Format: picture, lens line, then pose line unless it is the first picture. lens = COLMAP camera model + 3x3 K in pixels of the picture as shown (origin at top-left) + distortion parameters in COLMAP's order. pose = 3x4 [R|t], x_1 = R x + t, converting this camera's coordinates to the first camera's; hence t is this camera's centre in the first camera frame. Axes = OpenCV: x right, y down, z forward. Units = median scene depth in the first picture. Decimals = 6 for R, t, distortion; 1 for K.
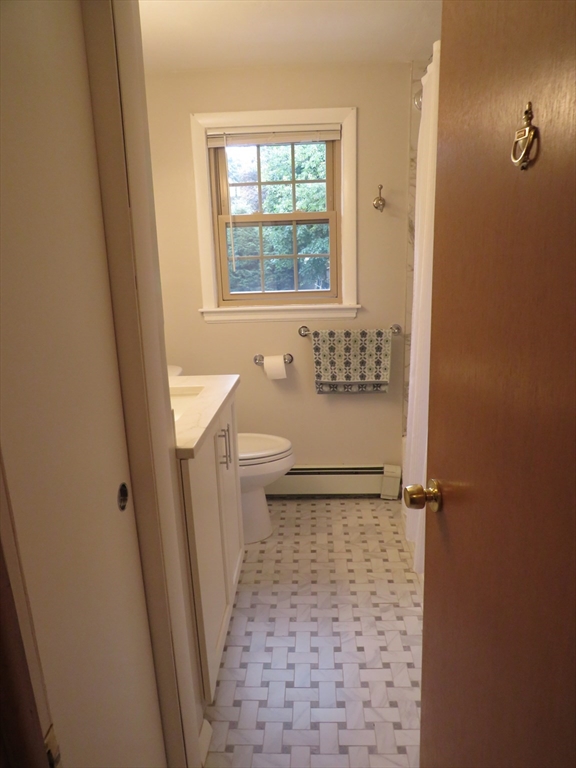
lens RADIAL K [[537.1, 0, 294.5], [0, 537.1, 383.7], [0, 0, 1]] dist [-0.043793, 0.023342]
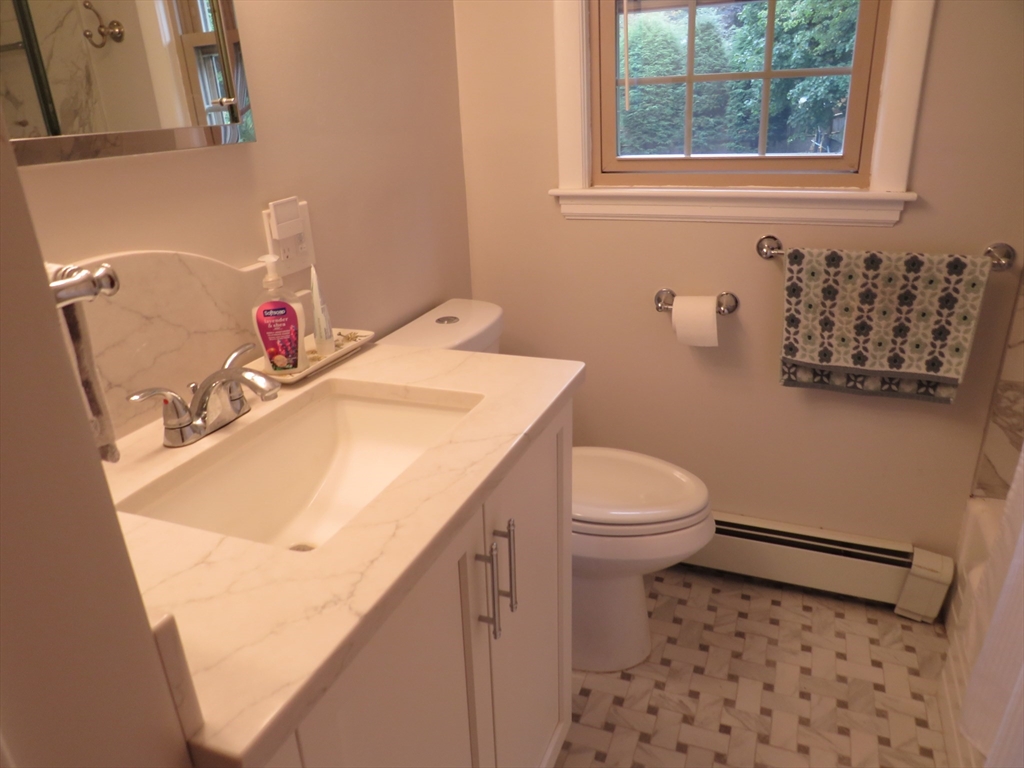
lens RADIAL K [[716.1, 0, 508.8], [0, 716.1, 390.4], [0, 0, 1]] dist [-0.043793, 0.023342]
pose [[0.940191, 0.120438, -0.318645, 0.016679], [-0.069283, 0.983470, 0.167294, -0.064515], [0.333527, -0.135212, 0.932994, 0.348838]]
